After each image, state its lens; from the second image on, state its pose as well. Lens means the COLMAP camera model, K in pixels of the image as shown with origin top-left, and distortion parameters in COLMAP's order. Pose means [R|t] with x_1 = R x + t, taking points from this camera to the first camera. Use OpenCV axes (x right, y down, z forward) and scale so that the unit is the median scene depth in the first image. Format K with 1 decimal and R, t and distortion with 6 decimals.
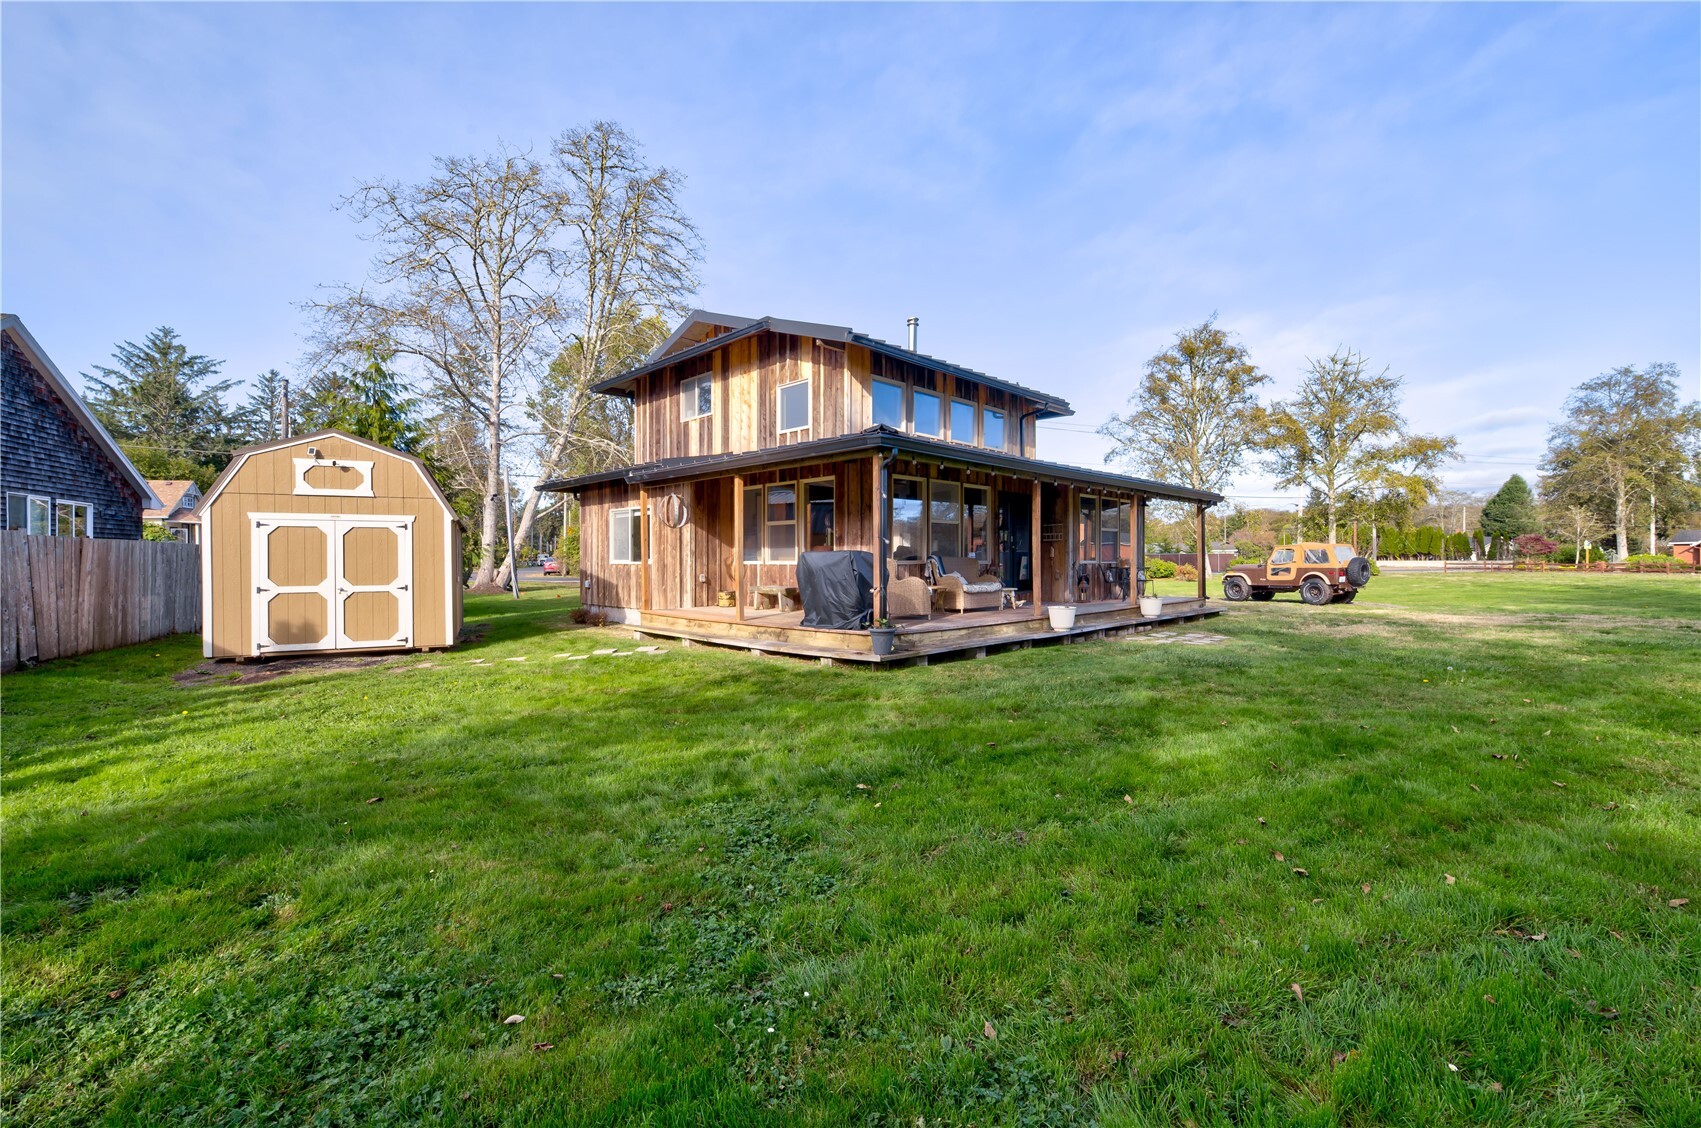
lens RADIAL K [[720.3, 0, 859.4], [0, 720.3, 558.8], [0, 0, 1]] dist [-0.001343, 0.000538]
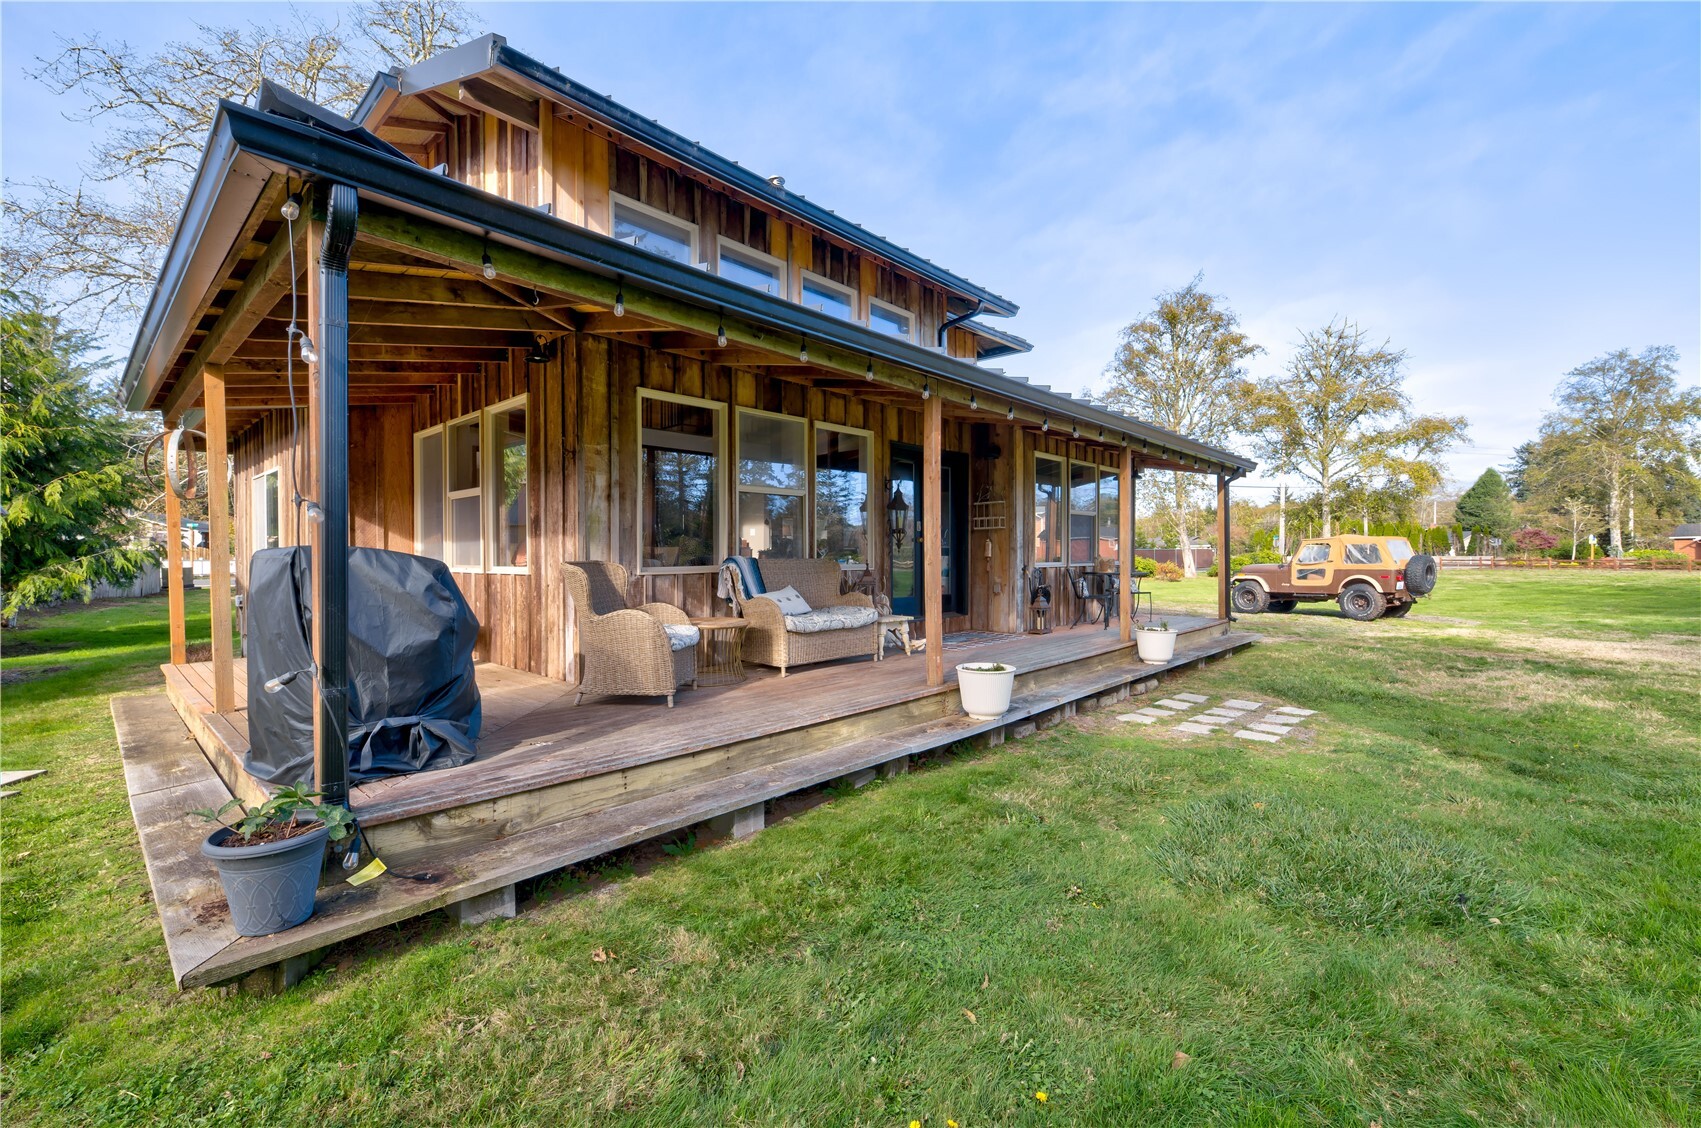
lens RADIAL K [[720.3, 0, 859.4], [0, 720.3, 558.8], [0, 0, 1]] dist [-0.001343, 0.000538]
pose [[0.999280, -0.001233, 0.037932, 0.081426], [0.000995, 0.999980, 0.006299, -0.002734], [-0.037939, -0.006257, 0.999260, 0.240497]]
